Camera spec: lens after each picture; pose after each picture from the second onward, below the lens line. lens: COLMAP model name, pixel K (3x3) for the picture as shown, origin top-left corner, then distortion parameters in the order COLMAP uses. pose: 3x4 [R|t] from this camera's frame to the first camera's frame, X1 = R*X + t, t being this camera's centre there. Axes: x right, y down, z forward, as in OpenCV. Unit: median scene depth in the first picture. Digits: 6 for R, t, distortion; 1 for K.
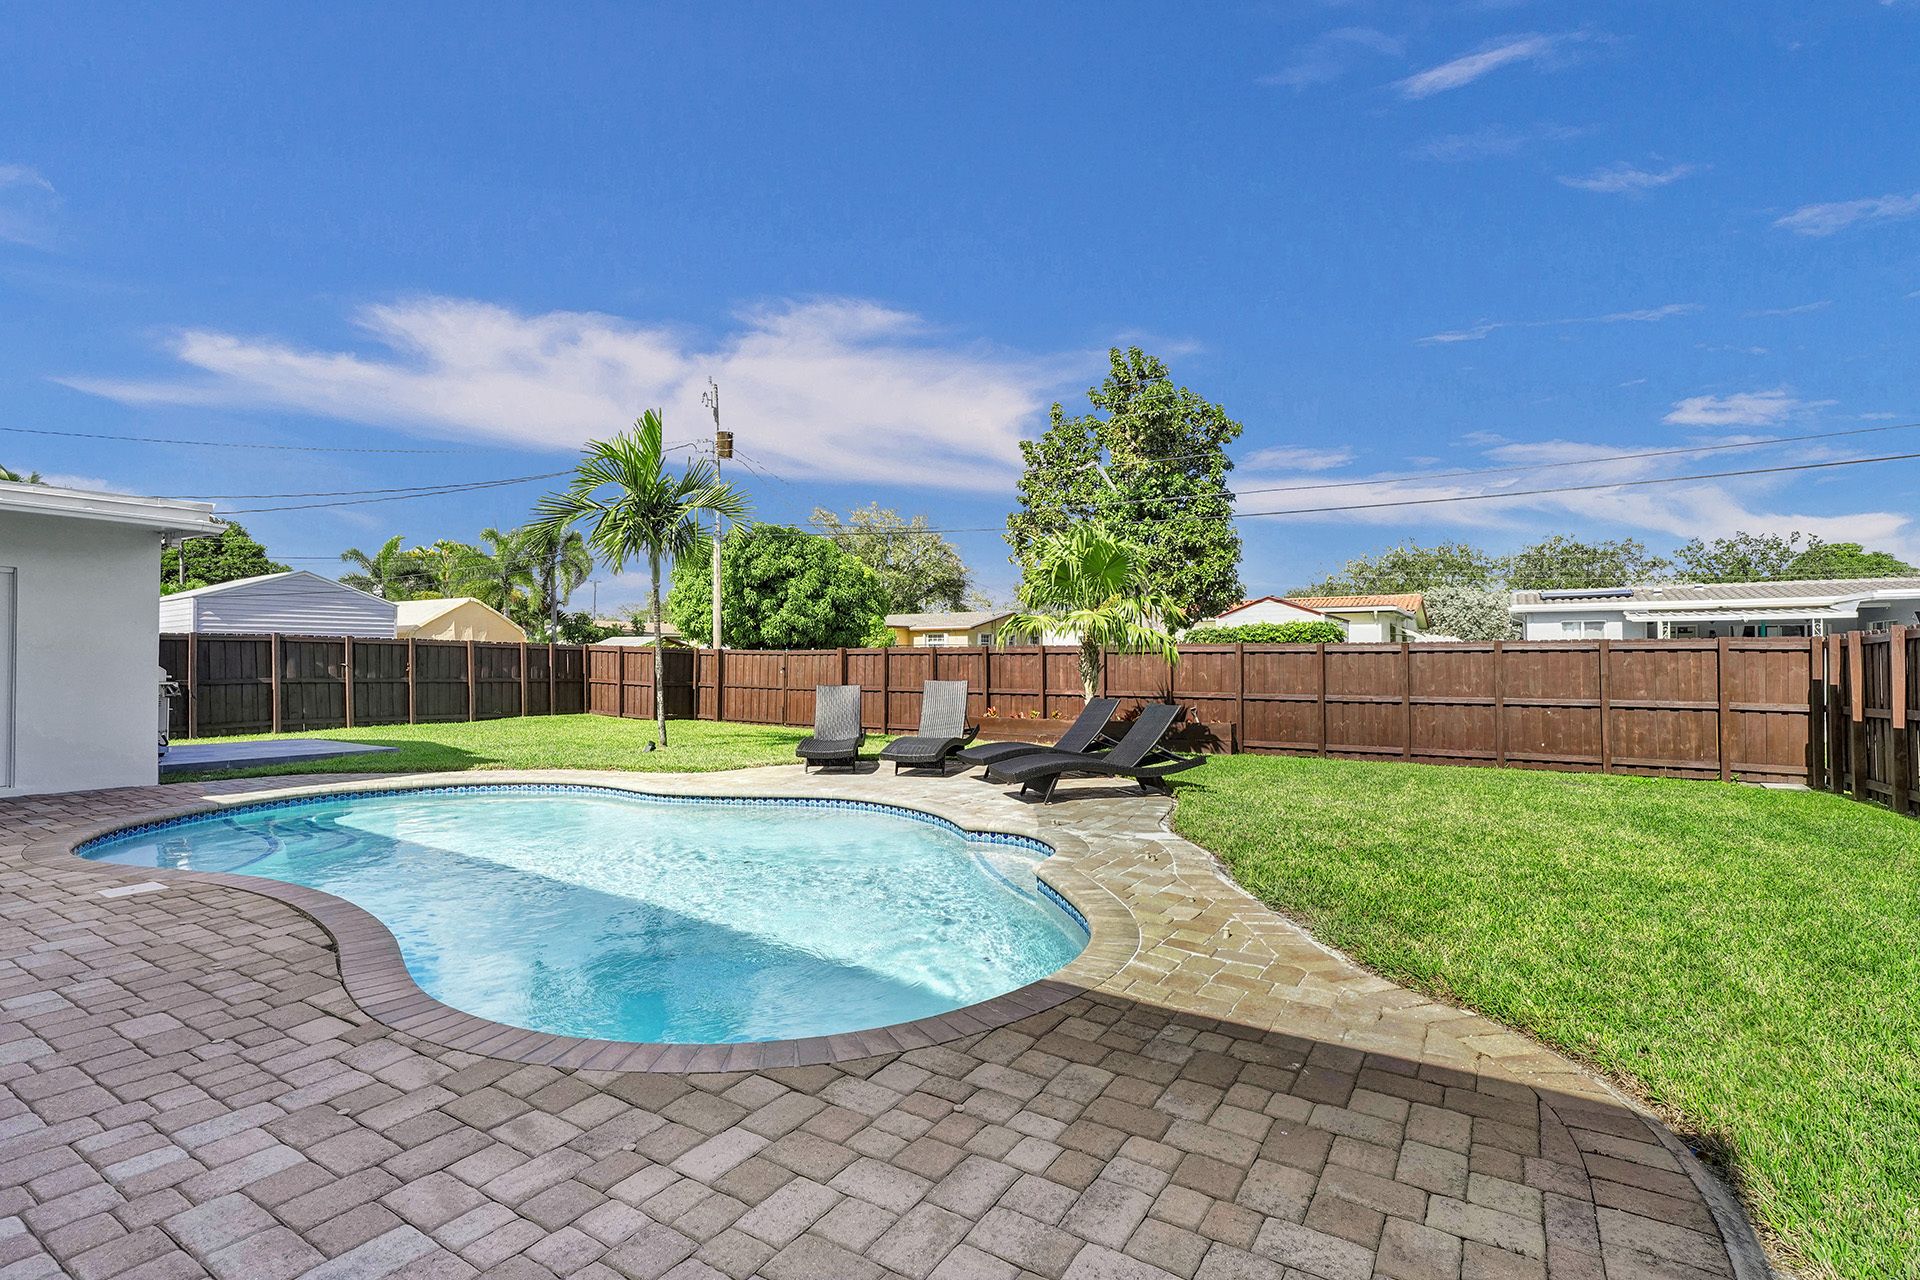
lens RADIAL K [[910.6, 0, 954.6], [0, 910.6, 642.4], [0, 0, 1]] dist [-0.002549, 0.000472]
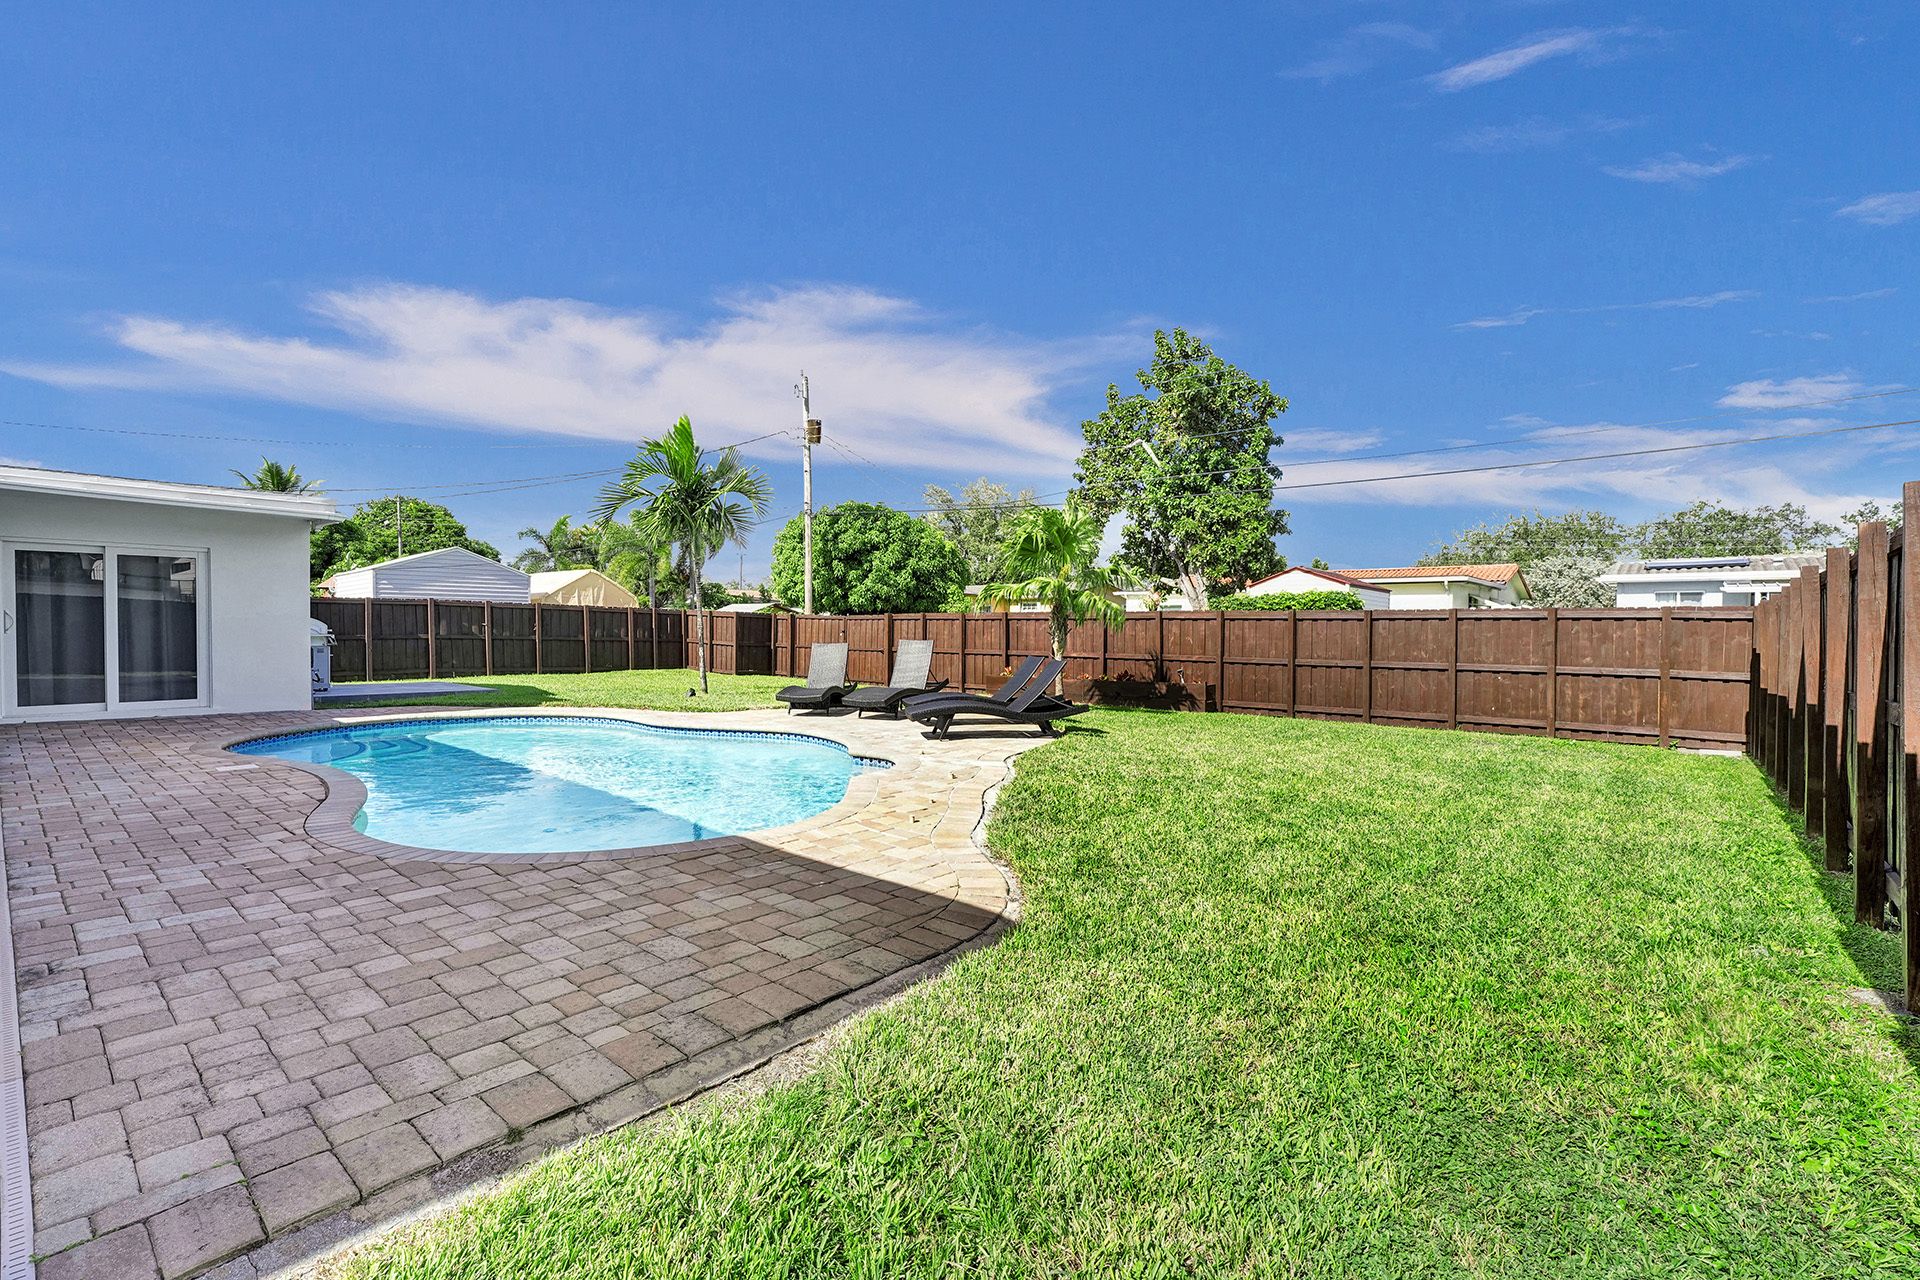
lens RADIAL K [[861.7, 0, 926.0], [0, 861.7, 632.7], [0, 0, 1]] dist [-0.004043, 0.001196]
pose [[0.987128, 0.010008, -0.159621, 0.101639], [-0.006025, 0.999659, 0.025419, 0.002667], [0.159821, -0.024130, 0.986851, -0.046581]]
